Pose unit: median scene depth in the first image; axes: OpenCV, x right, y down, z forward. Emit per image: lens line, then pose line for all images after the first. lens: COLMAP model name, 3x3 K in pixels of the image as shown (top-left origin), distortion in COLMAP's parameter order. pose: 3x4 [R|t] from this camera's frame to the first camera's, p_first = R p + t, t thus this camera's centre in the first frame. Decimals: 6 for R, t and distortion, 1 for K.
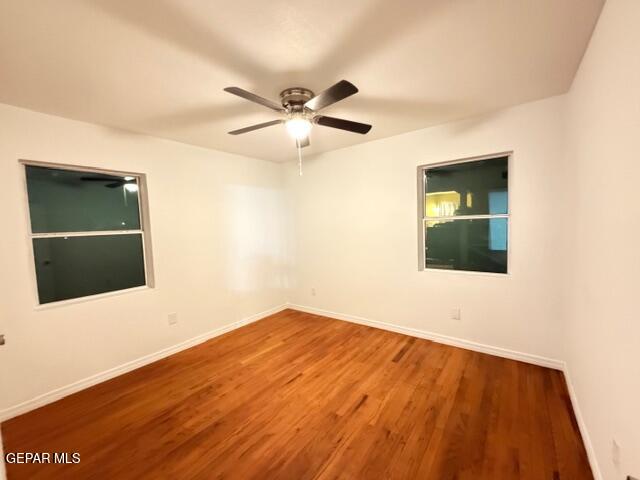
lens RADIAL K [[254.8, 0, 318.4], [0, 254.8, 240.6], [0, 0, 1]] dist [0.001189, 0.000274]
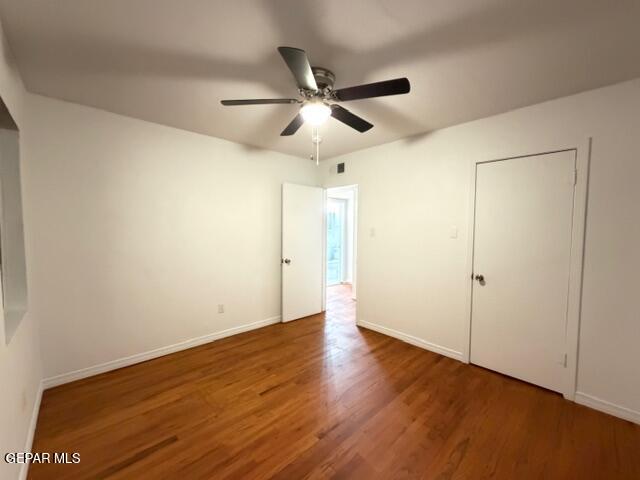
lens RADIAL K [[254.8, 0, 318.4], [0, 254.8, 240.6], [0, 0, 1]] dist [0.001189, 0.000274]
pose [[-0.985478, 0.029007, 0.167307, -0.216009], [0.044957, 0.994711, 0.092349, -0.082034], [-0.163744, 0.098530, -0.981570, 1.802610]]
